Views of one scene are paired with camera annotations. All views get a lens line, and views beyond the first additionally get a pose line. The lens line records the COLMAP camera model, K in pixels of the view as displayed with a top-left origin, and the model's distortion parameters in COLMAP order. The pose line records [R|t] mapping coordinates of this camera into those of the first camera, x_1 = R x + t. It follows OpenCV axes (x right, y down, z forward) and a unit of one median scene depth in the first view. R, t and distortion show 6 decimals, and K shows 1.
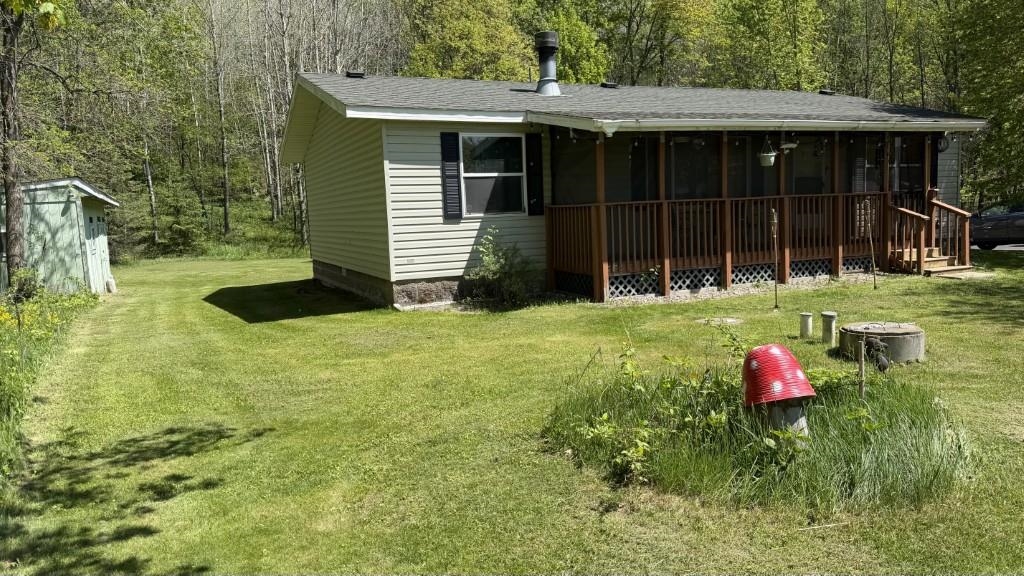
lens RADIAL K [[714.3, 0, 526.0], [0, 714.3, 296.2], [0, 0, 1]] dist [0.049070, -0.073689]
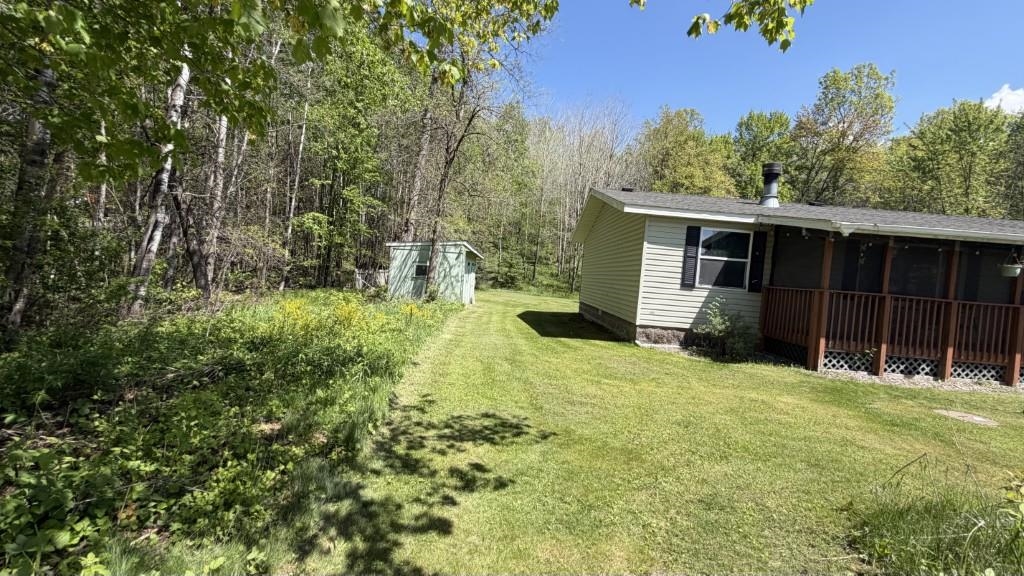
lens RADIAL K [[389.4, 0, 519.4], [0, 389.4, 288.4], [0, 0, 1]] dist [0.000364, 0.000180]
pose [[0.905131, 0.126385, -0.405912, -0.091617], [-0.163488, 0.984844, -0.057916, -0.008535], [0.392440, 0.118783, 0.912075, 0.181653]]
